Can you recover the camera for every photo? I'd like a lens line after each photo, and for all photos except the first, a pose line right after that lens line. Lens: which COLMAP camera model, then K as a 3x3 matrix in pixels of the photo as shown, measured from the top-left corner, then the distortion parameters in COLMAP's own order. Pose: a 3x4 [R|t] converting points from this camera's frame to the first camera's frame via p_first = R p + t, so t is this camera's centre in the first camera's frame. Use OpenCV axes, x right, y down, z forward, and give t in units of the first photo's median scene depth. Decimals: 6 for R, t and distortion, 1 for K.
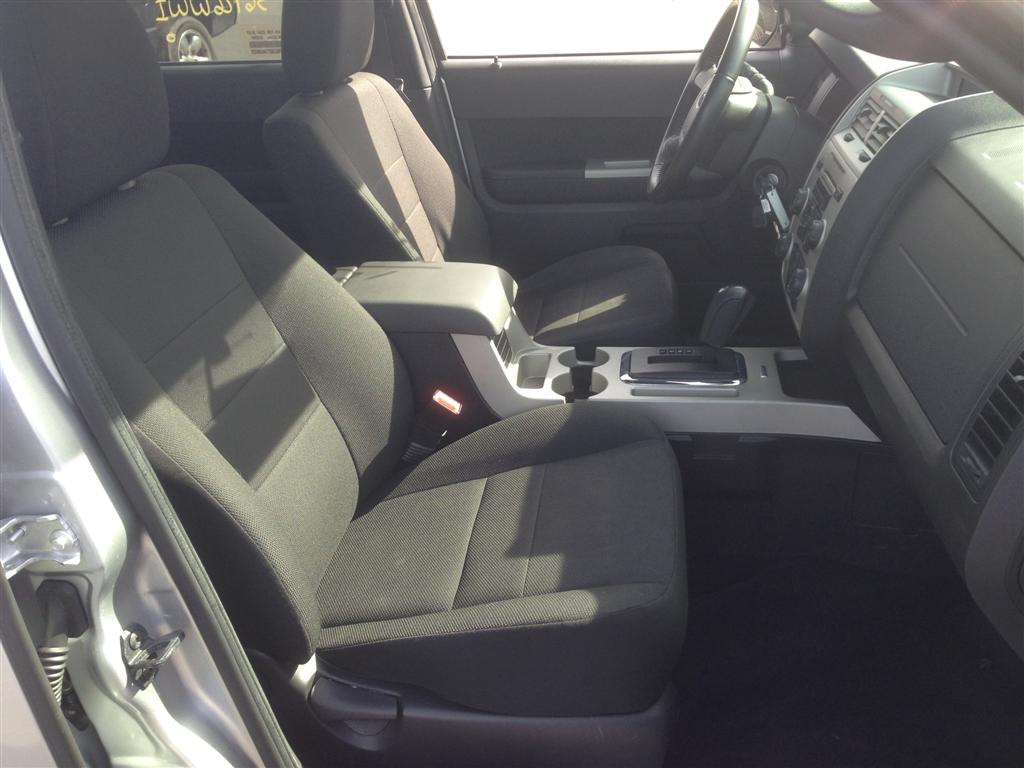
lens RADIAL K [[942.3, 0, 512.0], [0, 942.3, 384.0], [0, 0, 1]] dist [0.041031, -0.027341]
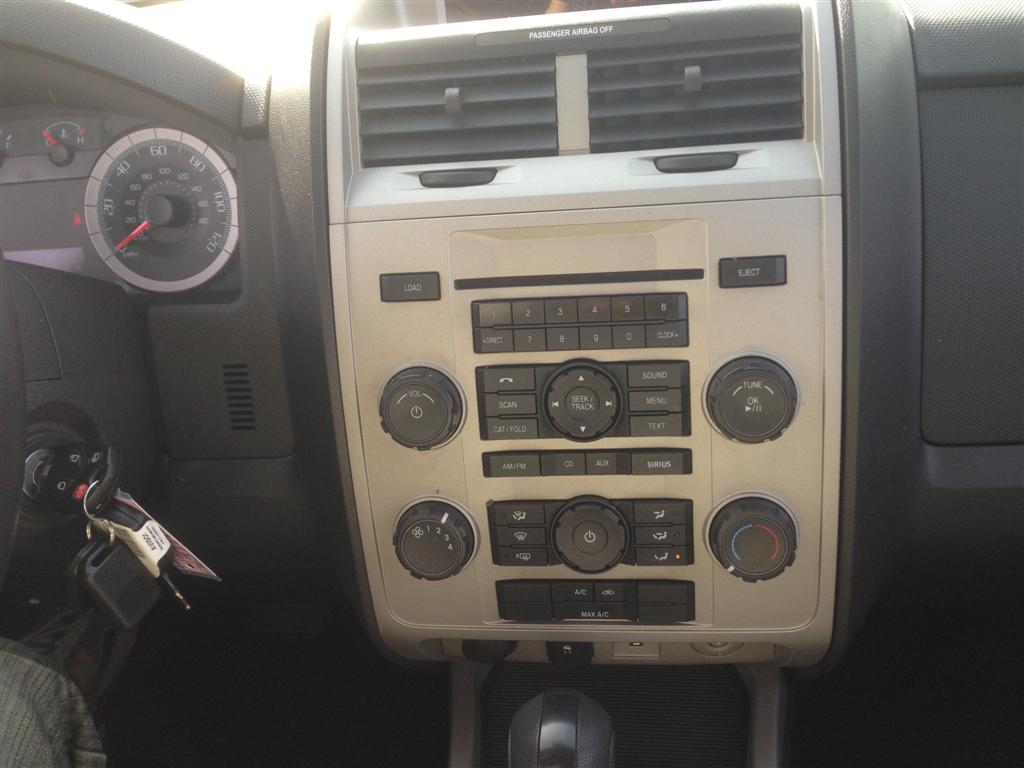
lens RADIAL K [[920.0, 0, 516.4], [0, 920.0, 374.2], [0, 0, 1]] dist [0.176517, -0.315394]
pose [[-0.040017, -0.412856, 0.909917, 0.013749], [0.521663, 0.768054, 0.371431, -0.250365], [-0.852212, 0.489534, 0.184637, 0.750344]]
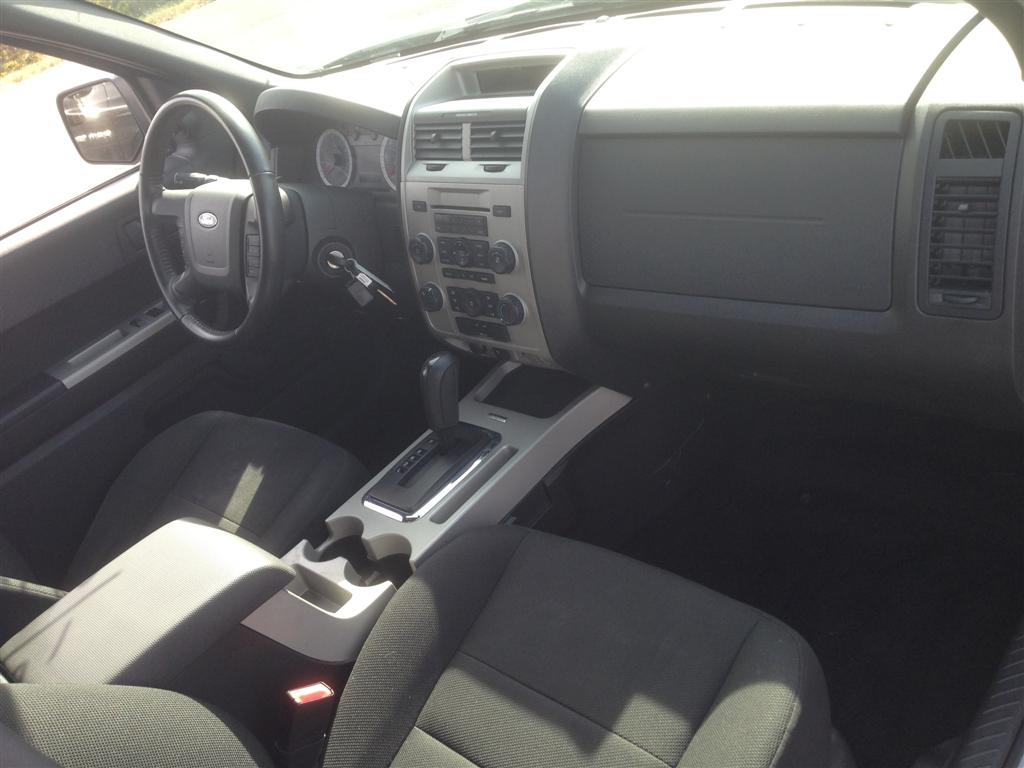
lens RADIAL K [[942.3, 0, 512.0], [0, 942.3, 384.0], [0, 0, 1]] dist [0.041031, -0.027341]
pose [[0.538194, -0.541701, 0.645684, -0.261504], [0.597137, 0.785722, 0.161458, -0.153402], [-0.594790, 0.298666, 0.746340, 0.245857]]
